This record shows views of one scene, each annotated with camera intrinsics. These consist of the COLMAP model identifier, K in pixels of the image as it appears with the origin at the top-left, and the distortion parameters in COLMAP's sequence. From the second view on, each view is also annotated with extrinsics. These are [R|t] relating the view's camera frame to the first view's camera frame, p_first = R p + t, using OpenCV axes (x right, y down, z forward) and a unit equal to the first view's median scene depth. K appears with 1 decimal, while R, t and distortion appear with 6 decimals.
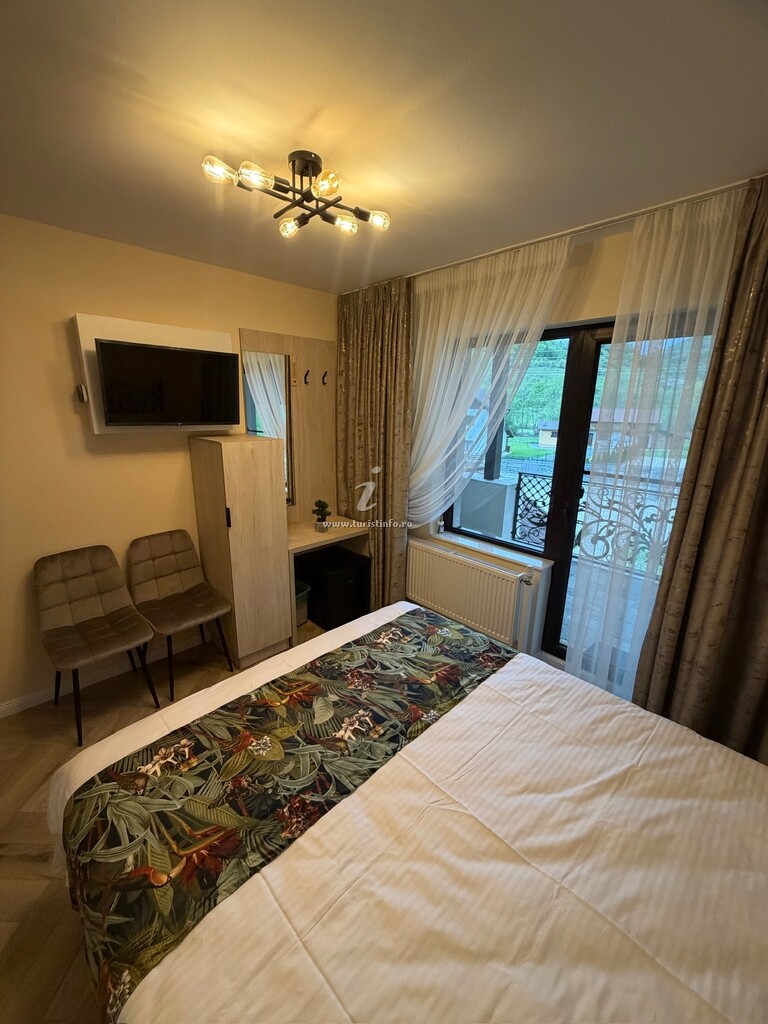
lens RADIAL K [[405.2, 0, 389.8], [0, 405.2, 507.1], [0, 0, 1]] dist [0.001257, -0.000837]
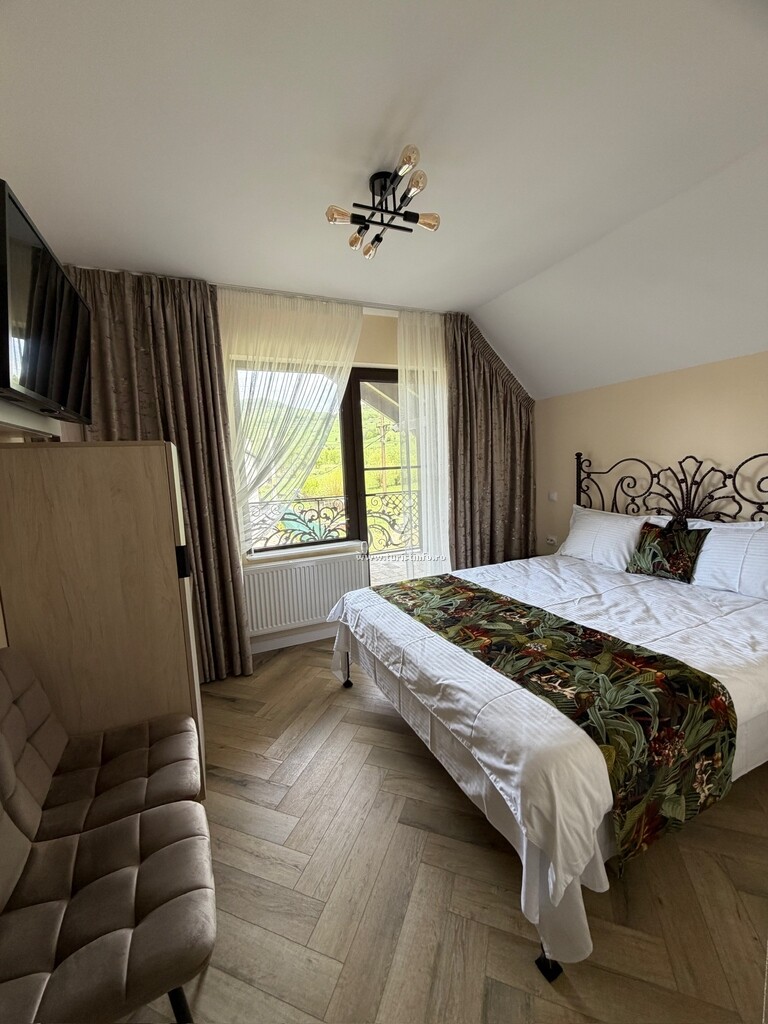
lens RADIAL K [[405.2, 0, 382.7], [0, 405.2, 514.0], [0, 0, 1]] dist [0.001257, -0.000837]
pose [[0.344288, -0.155628, 0.925876, -1.434288], [0.282613, 0.957606, 0.055872, 0.011391], [-0.895319, 0.242428, 0.373675, 0.807785]]
